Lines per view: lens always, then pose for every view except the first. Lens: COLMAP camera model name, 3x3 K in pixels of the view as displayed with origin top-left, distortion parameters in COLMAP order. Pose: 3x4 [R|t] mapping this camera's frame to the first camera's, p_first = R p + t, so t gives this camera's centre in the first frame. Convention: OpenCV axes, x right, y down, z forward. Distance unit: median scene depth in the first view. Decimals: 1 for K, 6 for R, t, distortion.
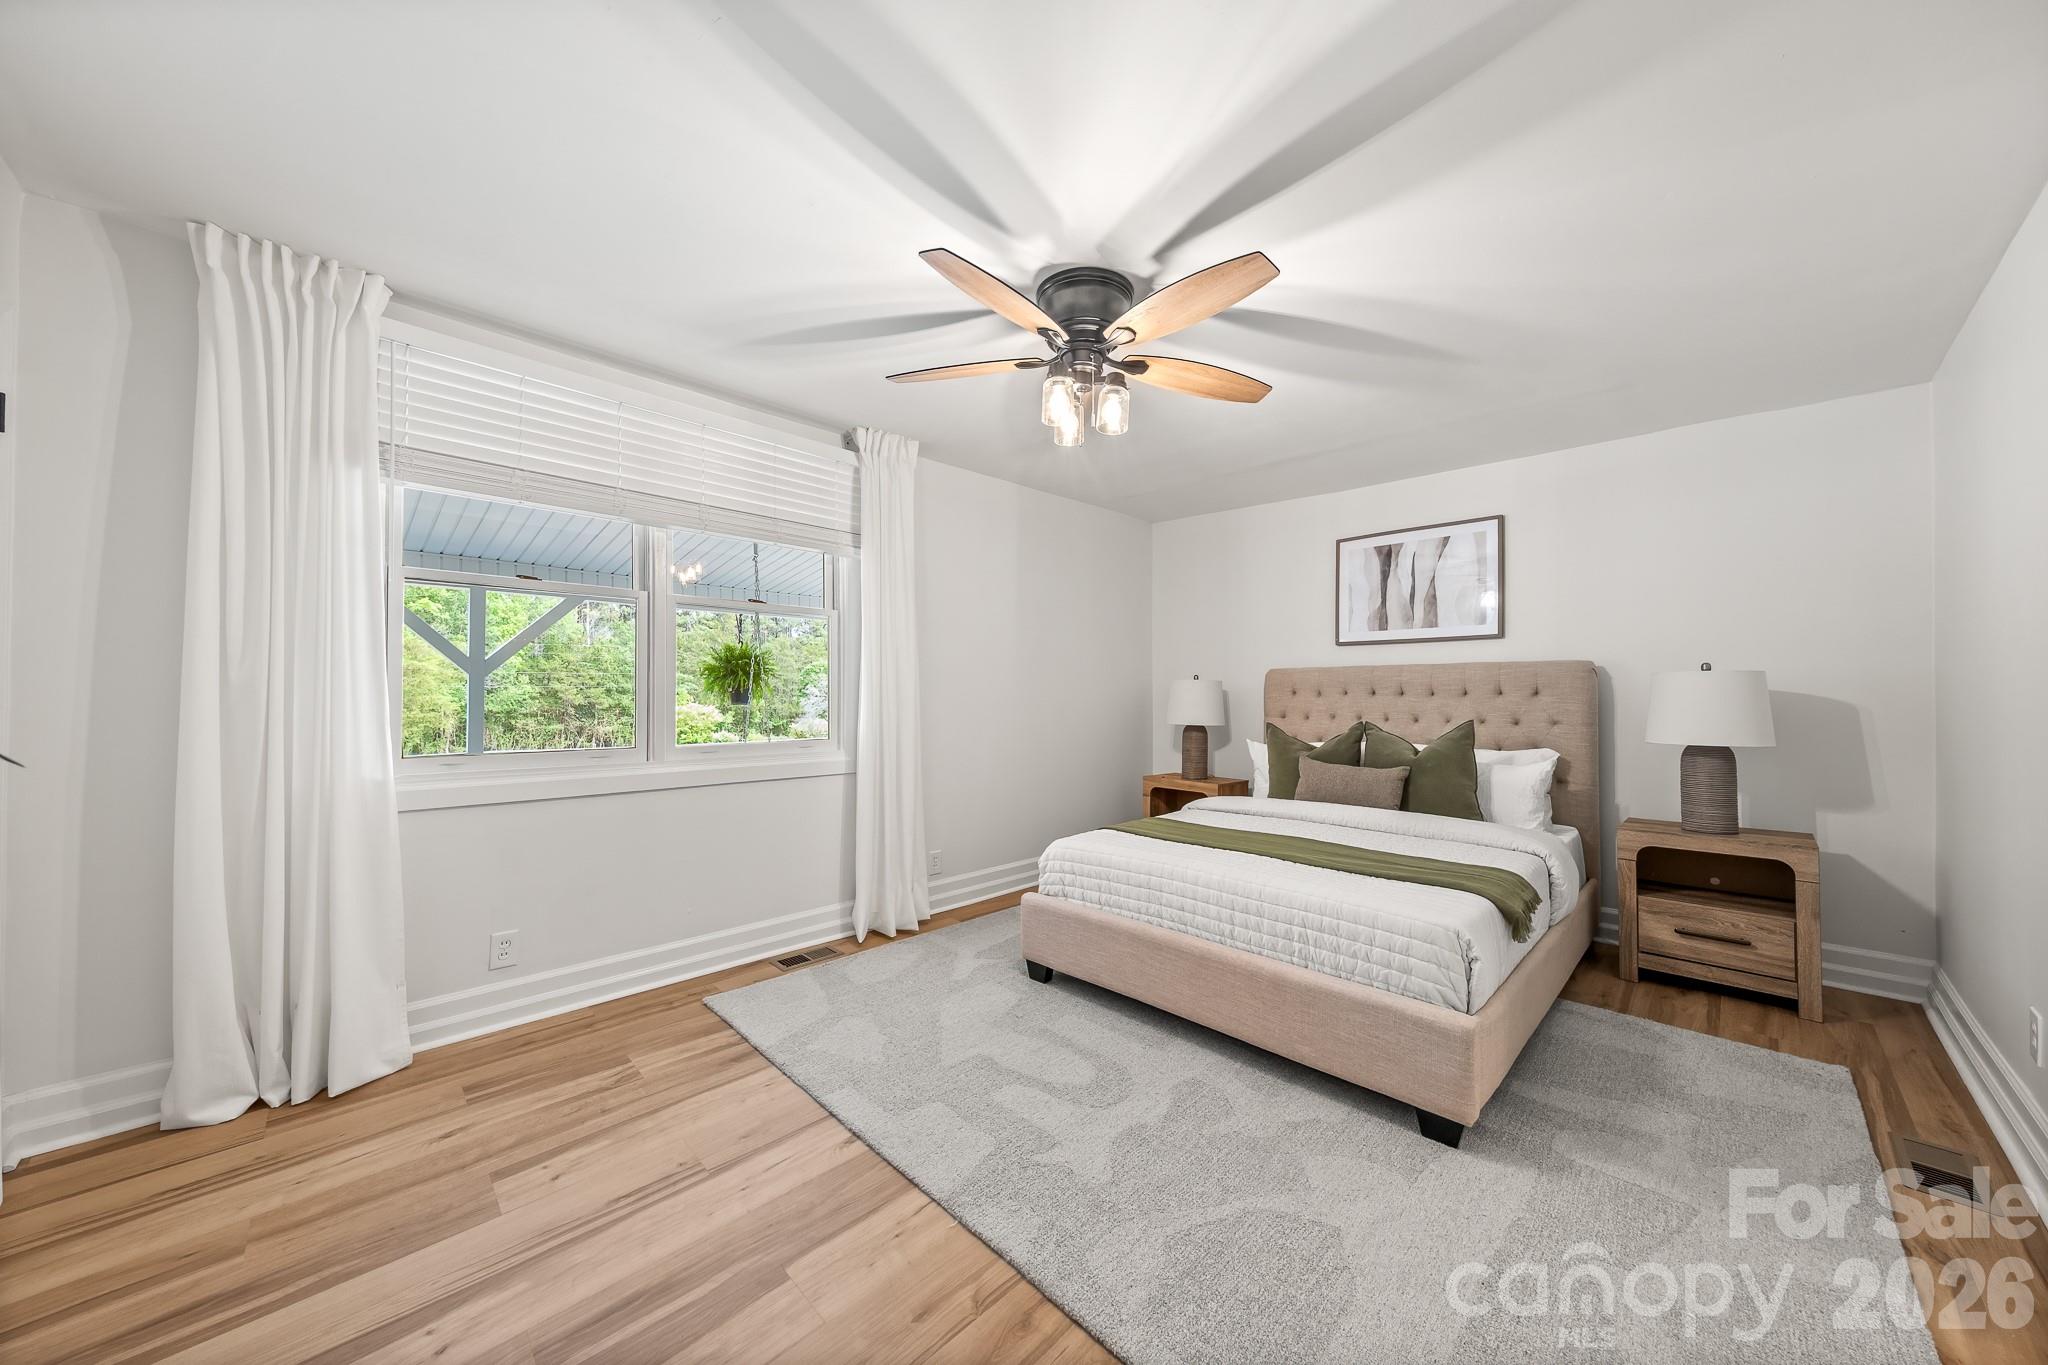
lens RADIAL K [[705.4, 0, 1015.4], [0, 705.4, 679.8], [0, 0, 1]] dist [0.005805, -0.000482]
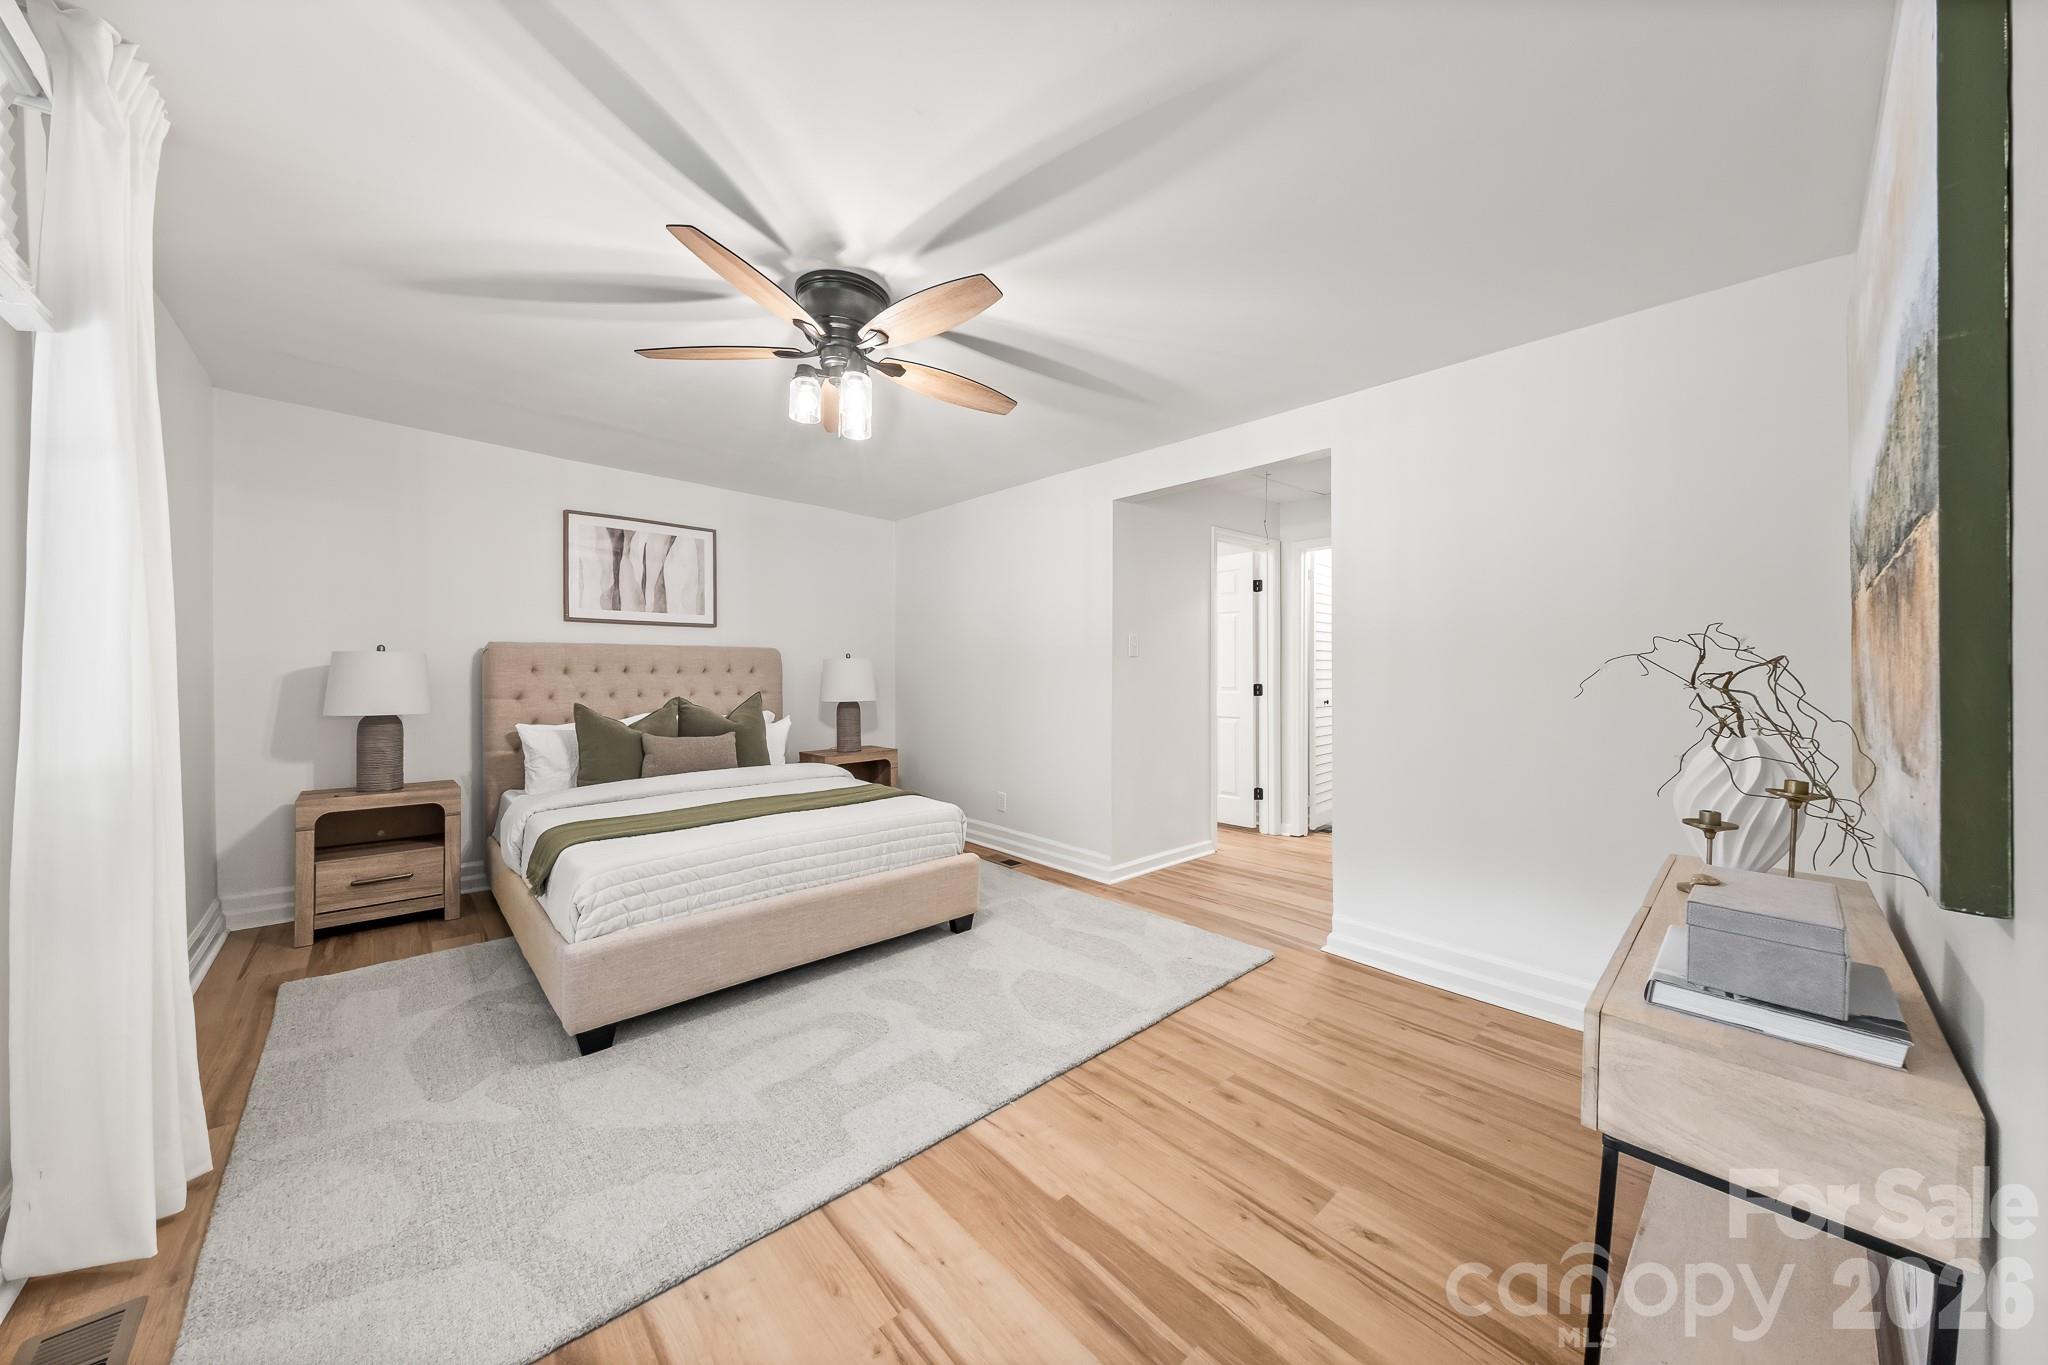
lens RADIAL K [[705.4, 0, 1024.4], [0, 705.4, 668.9], [0, 0, 1]] dist [0.005805, -0.000482]
pose [[0.029678, -0.002389, 0.999557, -0.594355], [-0.022694, 0.999738, 0.003063, -0.000670], [-0.999302, -0.022775, 0.029616, 0.430311]]
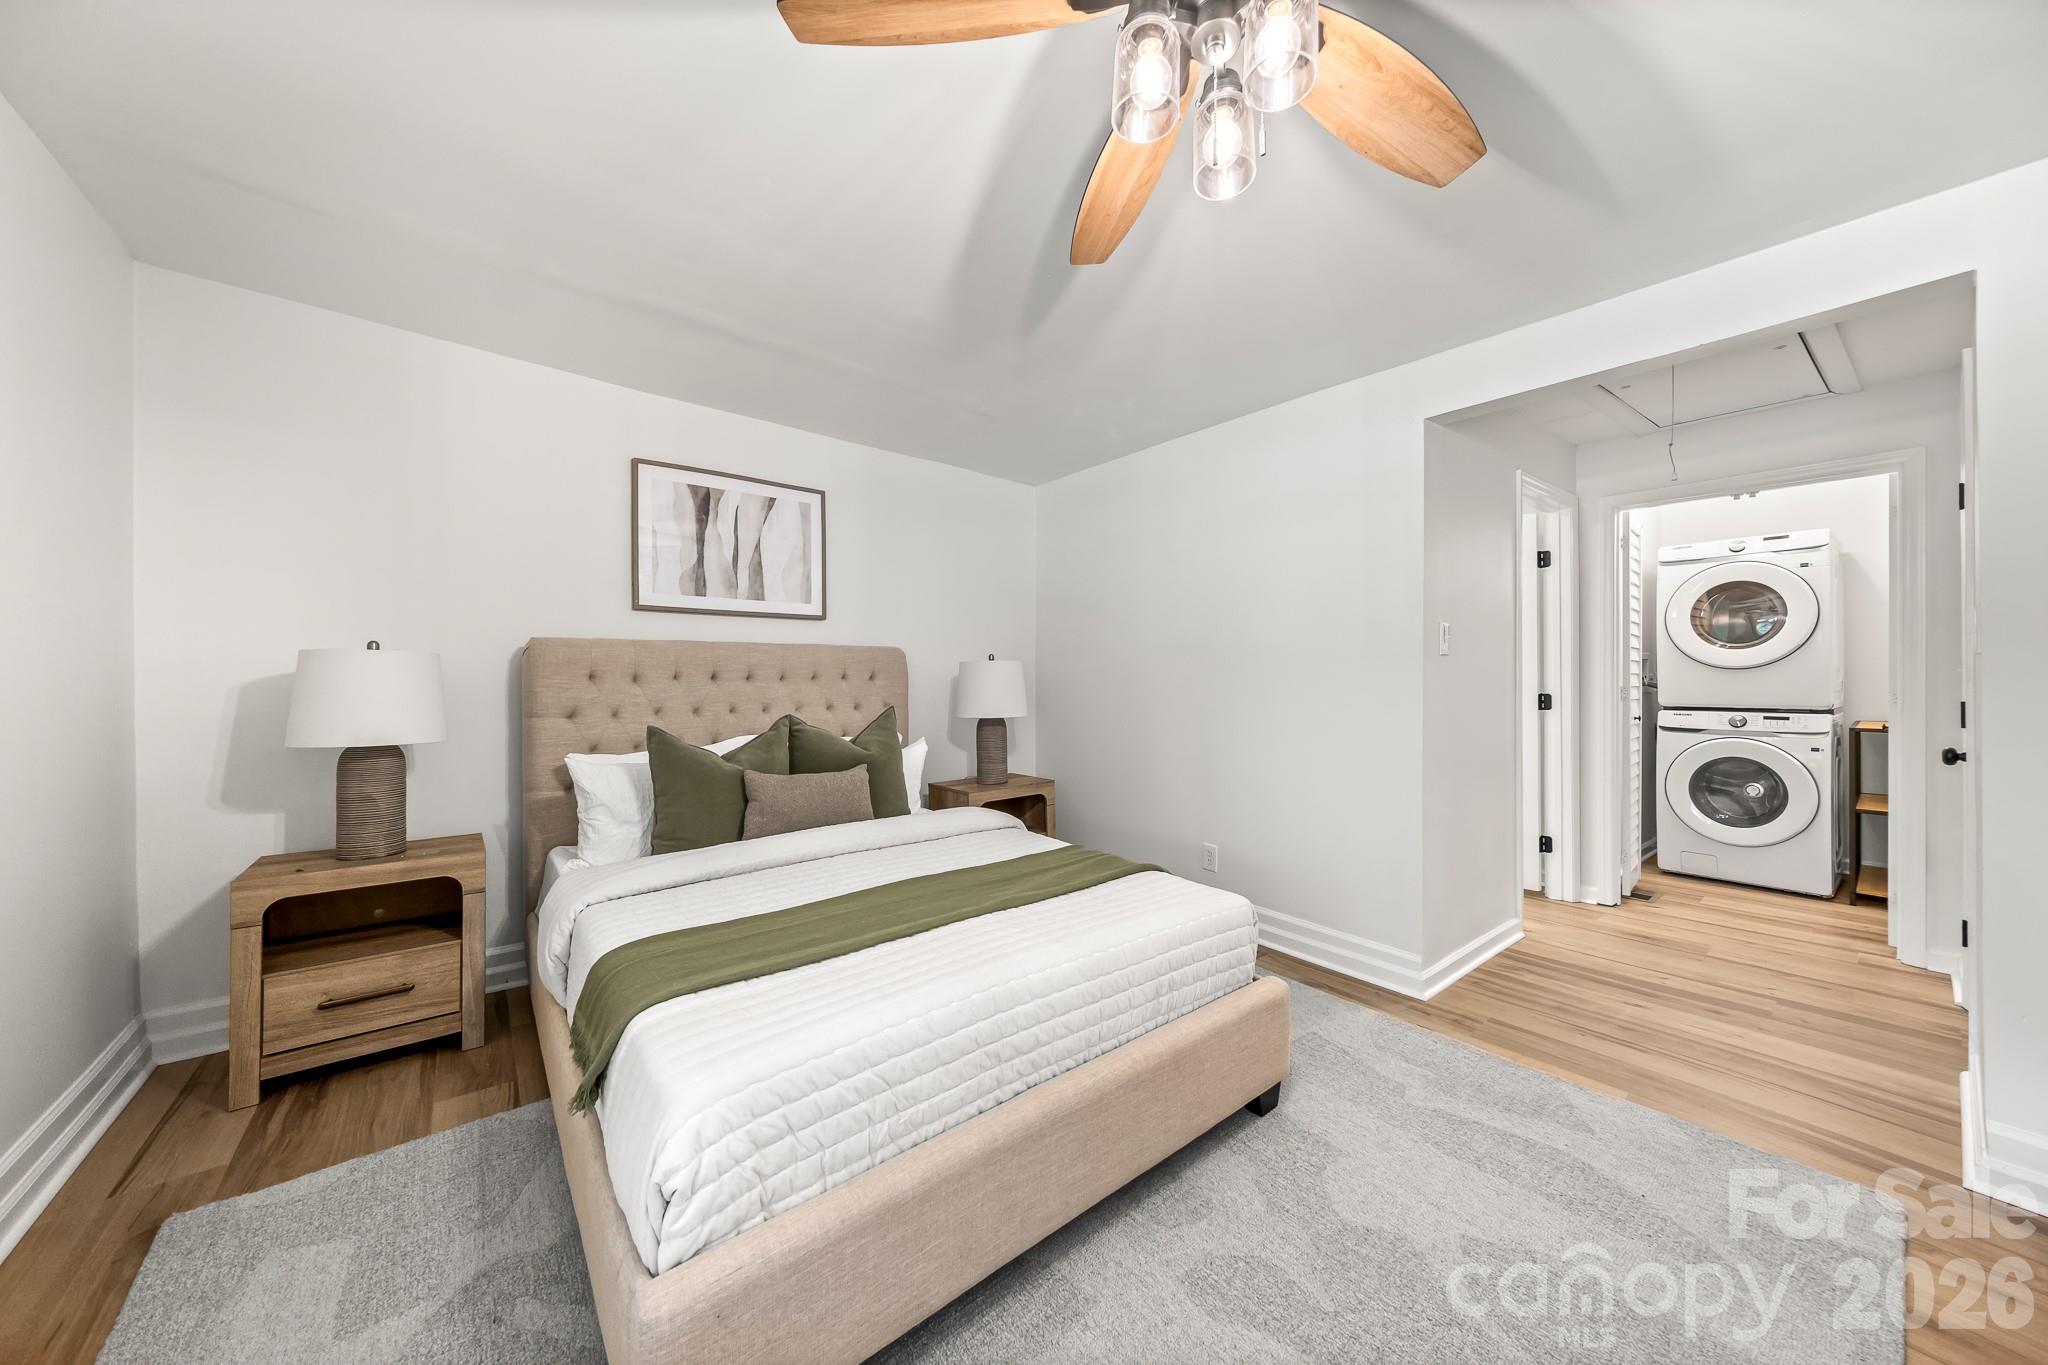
lens RADIAL K [[705.4, 0, 1028.0], [0, 705.4, 669.2], [0, 0, 1]] dist [0.005805, -0.000482]
pose [[0.093973, 0.003479, 0.995569, -0.252142], [-0.020397, 0.999791, -0.001569, 0.004387], [-0.995366, -0.020159, 0.094024, 0.670481]]
